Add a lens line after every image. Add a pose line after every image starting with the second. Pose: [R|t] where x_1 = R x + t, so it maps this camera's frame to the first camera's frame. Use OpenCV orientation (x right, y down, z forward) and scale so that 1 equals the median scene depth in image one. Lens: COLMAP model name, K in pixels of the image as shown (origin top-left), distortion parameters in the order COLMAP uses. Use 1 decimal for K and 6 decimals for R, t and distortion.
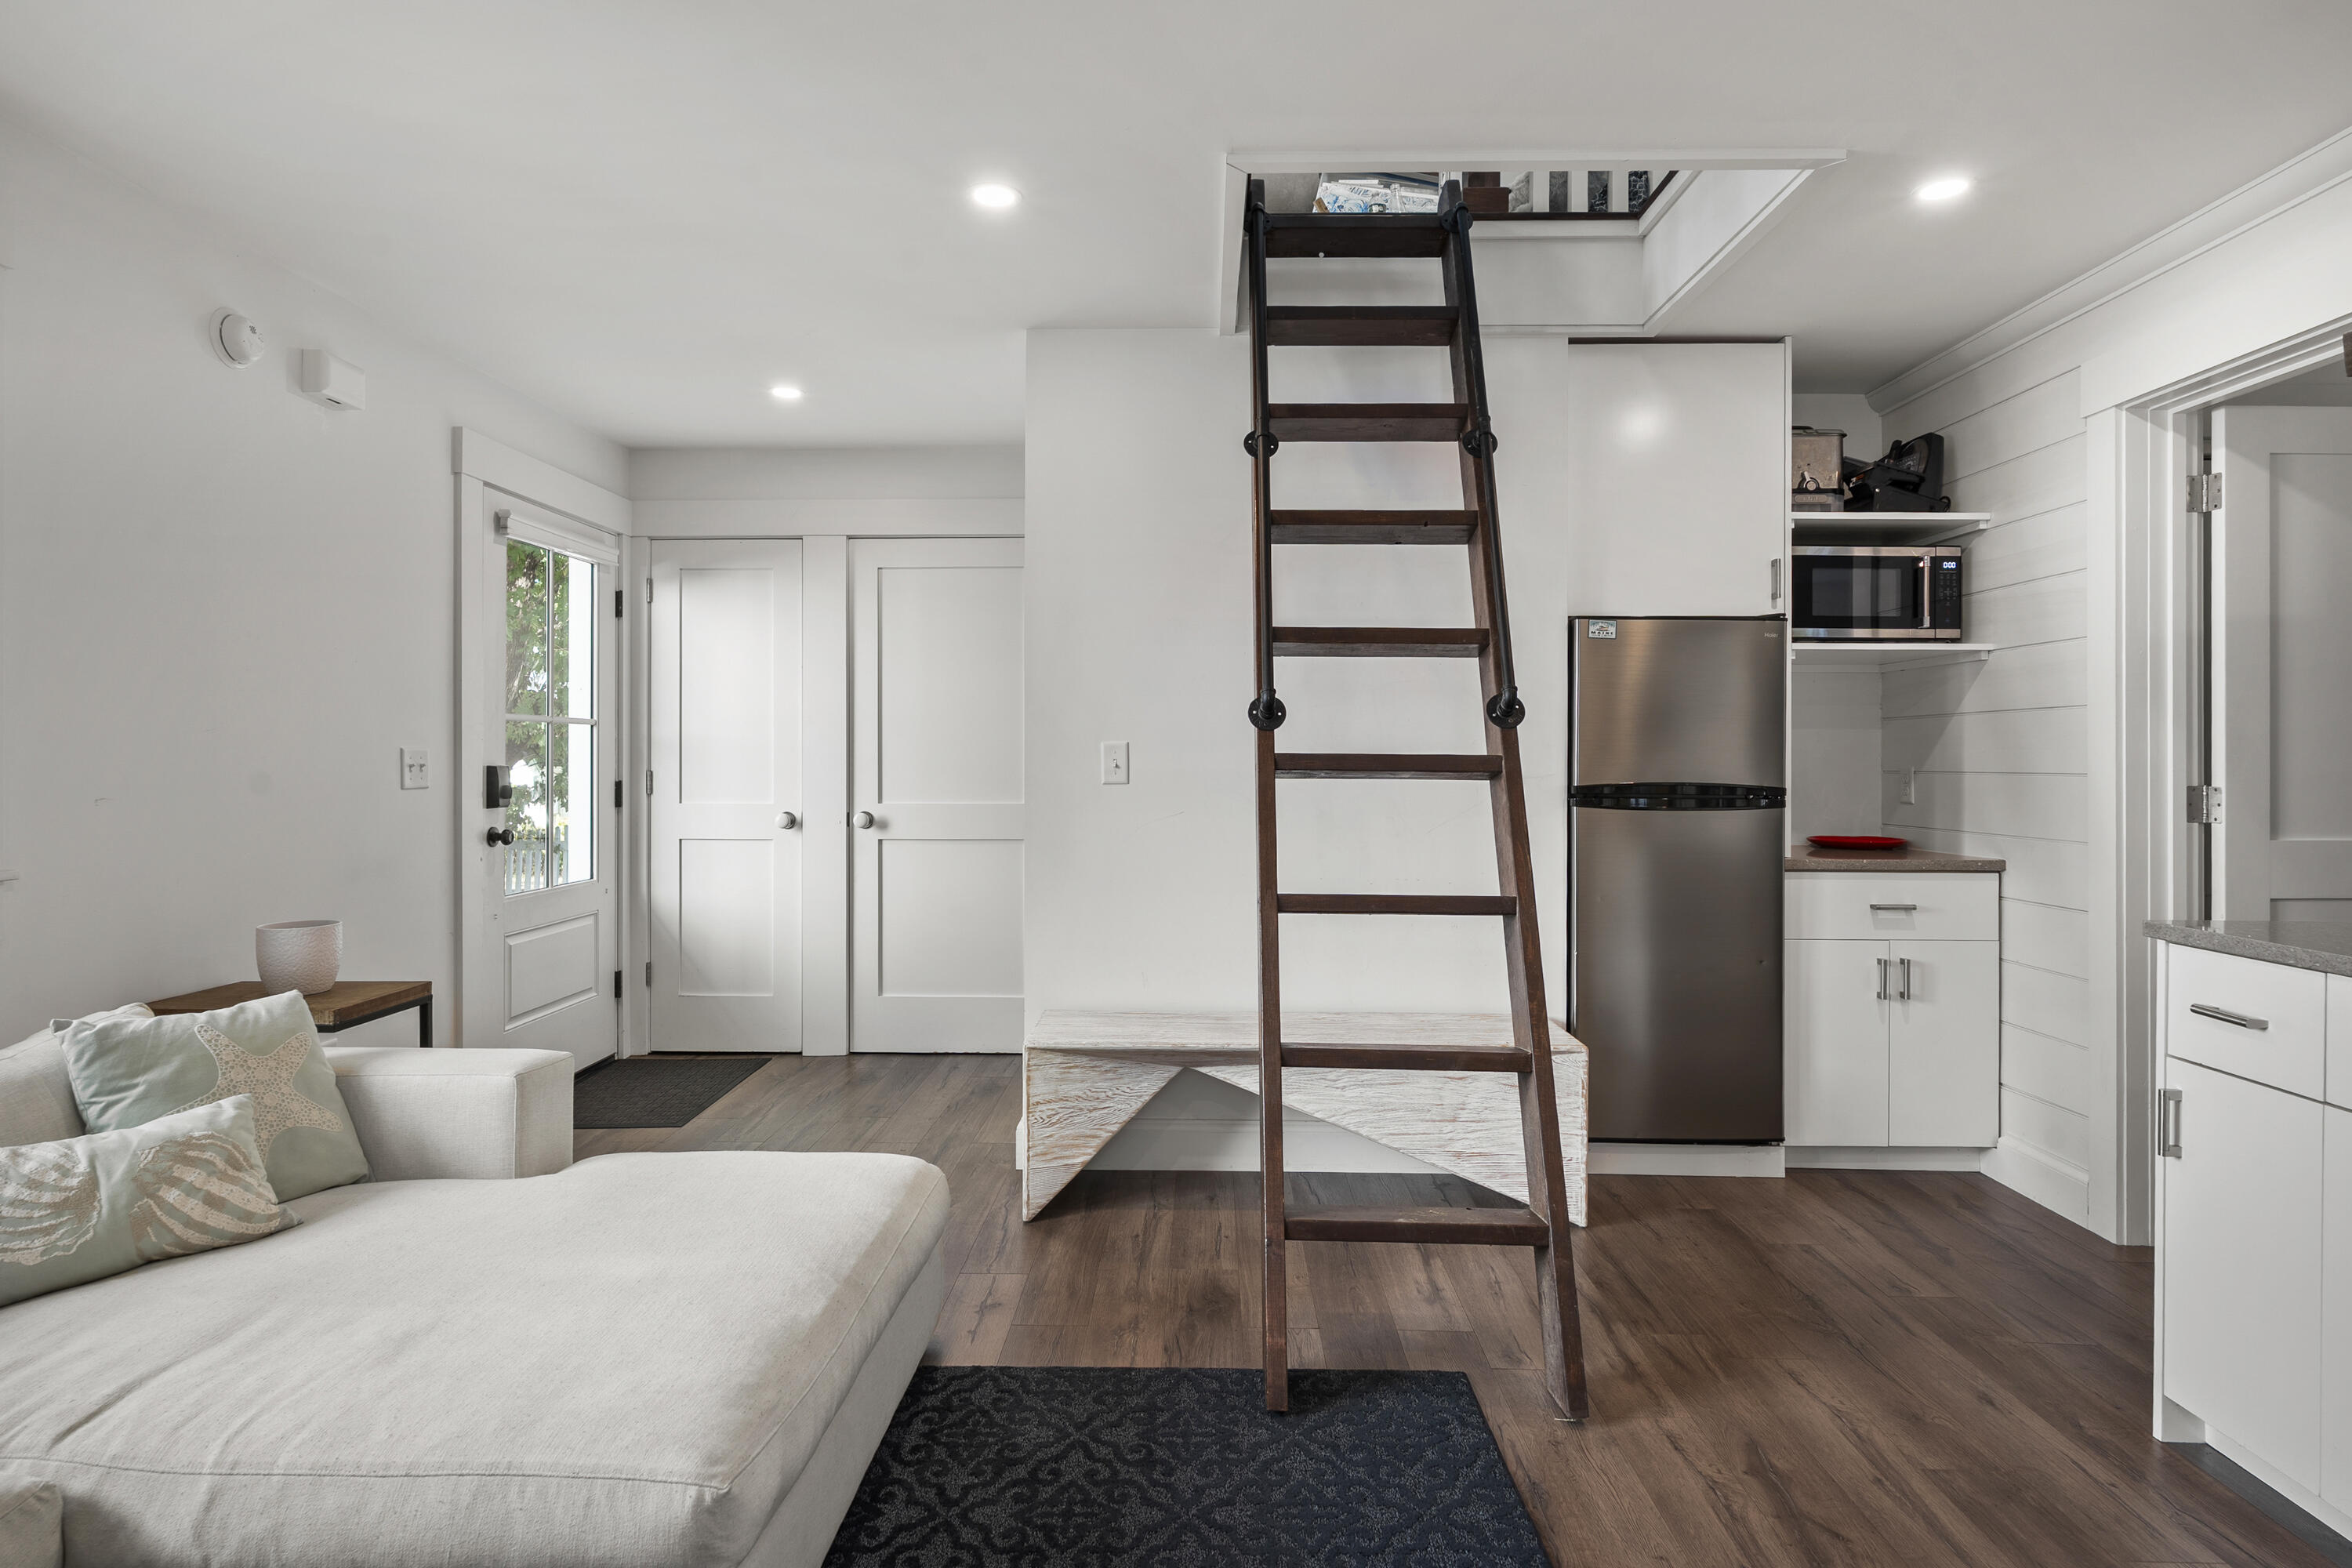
lens RADIAL K [[1248.6, 0, 1181.7], [0, 1248.6, 761.0], [0, 0, 1]] dist [-0.001140, -0.000730]
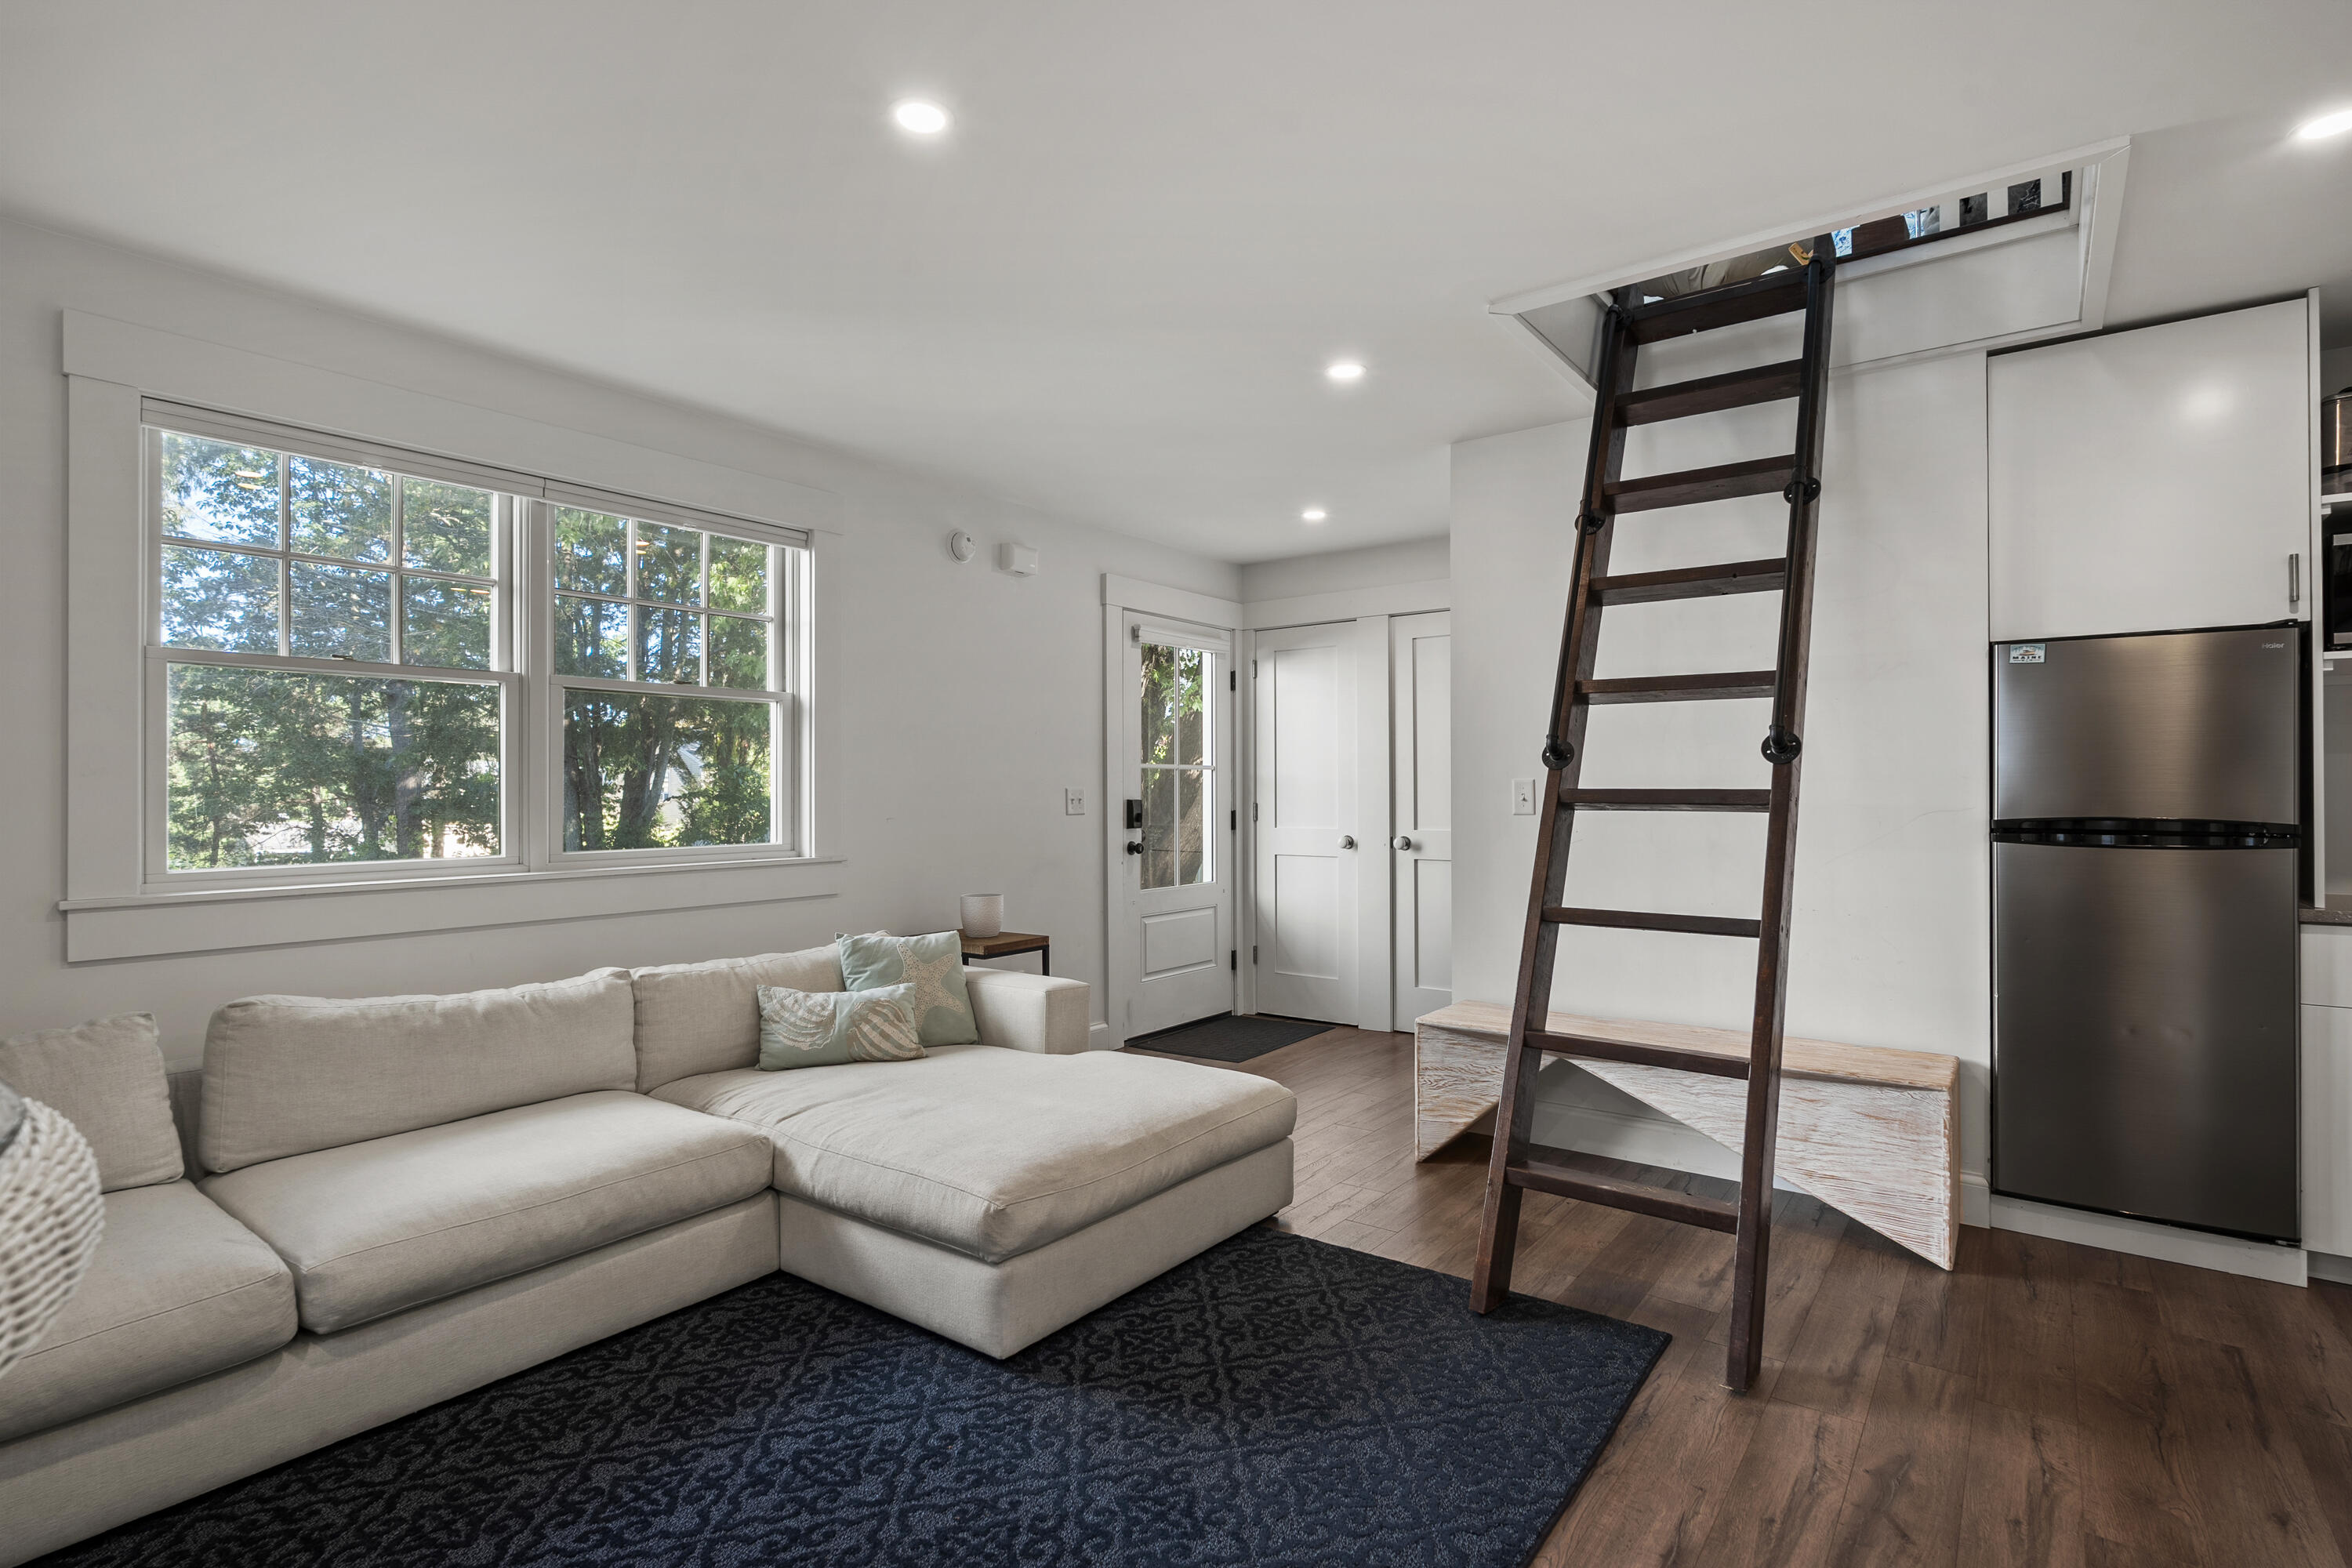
lens RADIAL K [[1135.1, 0, 1170.2], [0, 1135.1, 792.5], [0, 0, 1]] dist [-0.002058, -0.000434]
pose [[0.813272, -0.003951, -0.581870, 0.331096], [0.002851, 0.999992, -0.002806, -0.000827], [0.581876, 0.000623, 0.813277, -0.074633]]
